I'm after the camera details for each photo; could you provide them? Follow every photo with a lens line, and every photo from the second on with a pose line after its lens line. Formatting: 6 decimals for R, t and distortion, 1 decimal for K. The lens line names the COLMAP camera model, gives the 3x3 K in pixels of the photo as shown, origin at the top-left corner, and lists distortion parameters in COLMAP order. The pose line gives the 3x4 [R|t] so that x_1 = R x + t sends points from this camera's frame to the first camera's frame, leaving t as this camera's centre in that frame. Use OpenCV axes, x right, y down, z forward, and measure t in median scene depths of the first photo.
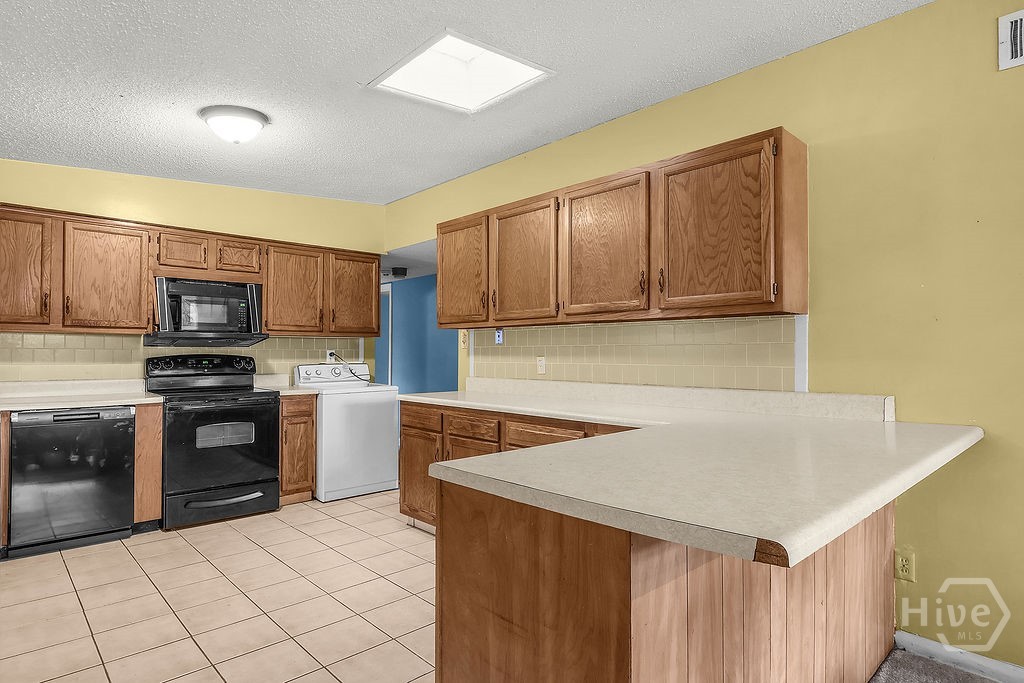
lens RADIAL K [[556.8, 0, 508.3], [0, 556.8, 344.9], [0, 0, 1]] dist [-0.004195, 0.001821]
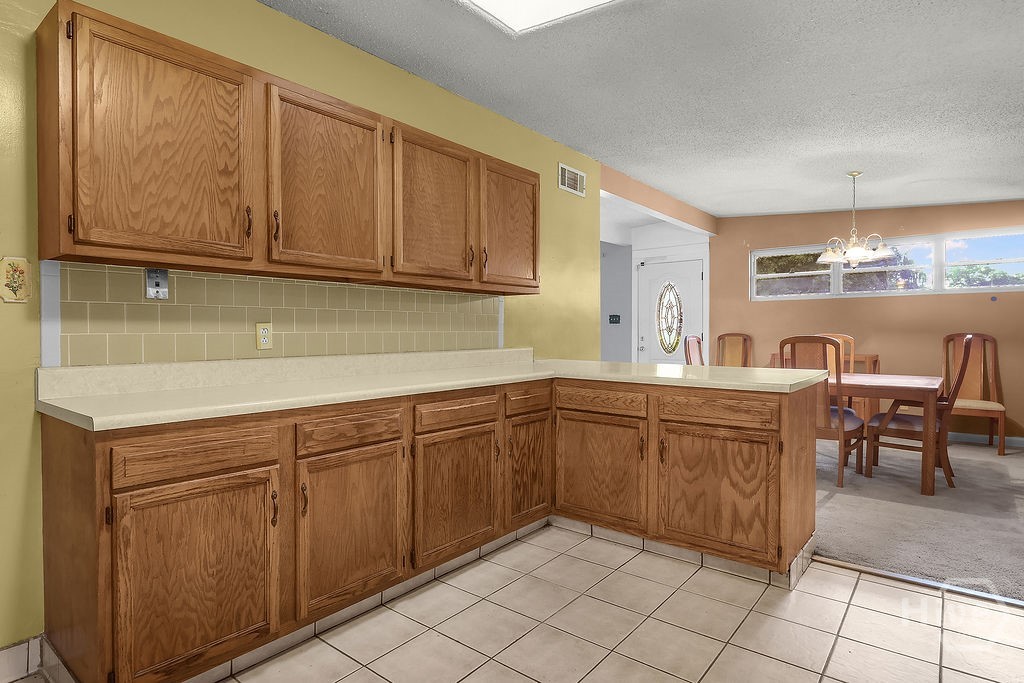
lens RADIAL K [[556.8, 0, 511.6], [0, 556.8, 340.8], [0, 0, 1]] dist [-0.004195, 0.001821]
pose [[-0.145411, -0.015453, 0.989251, -0.643408], [-0.010062, 0.999849, 0.014140, 0.029586], [-0.989320, -0.007898, -0.145544, 0.808268]]
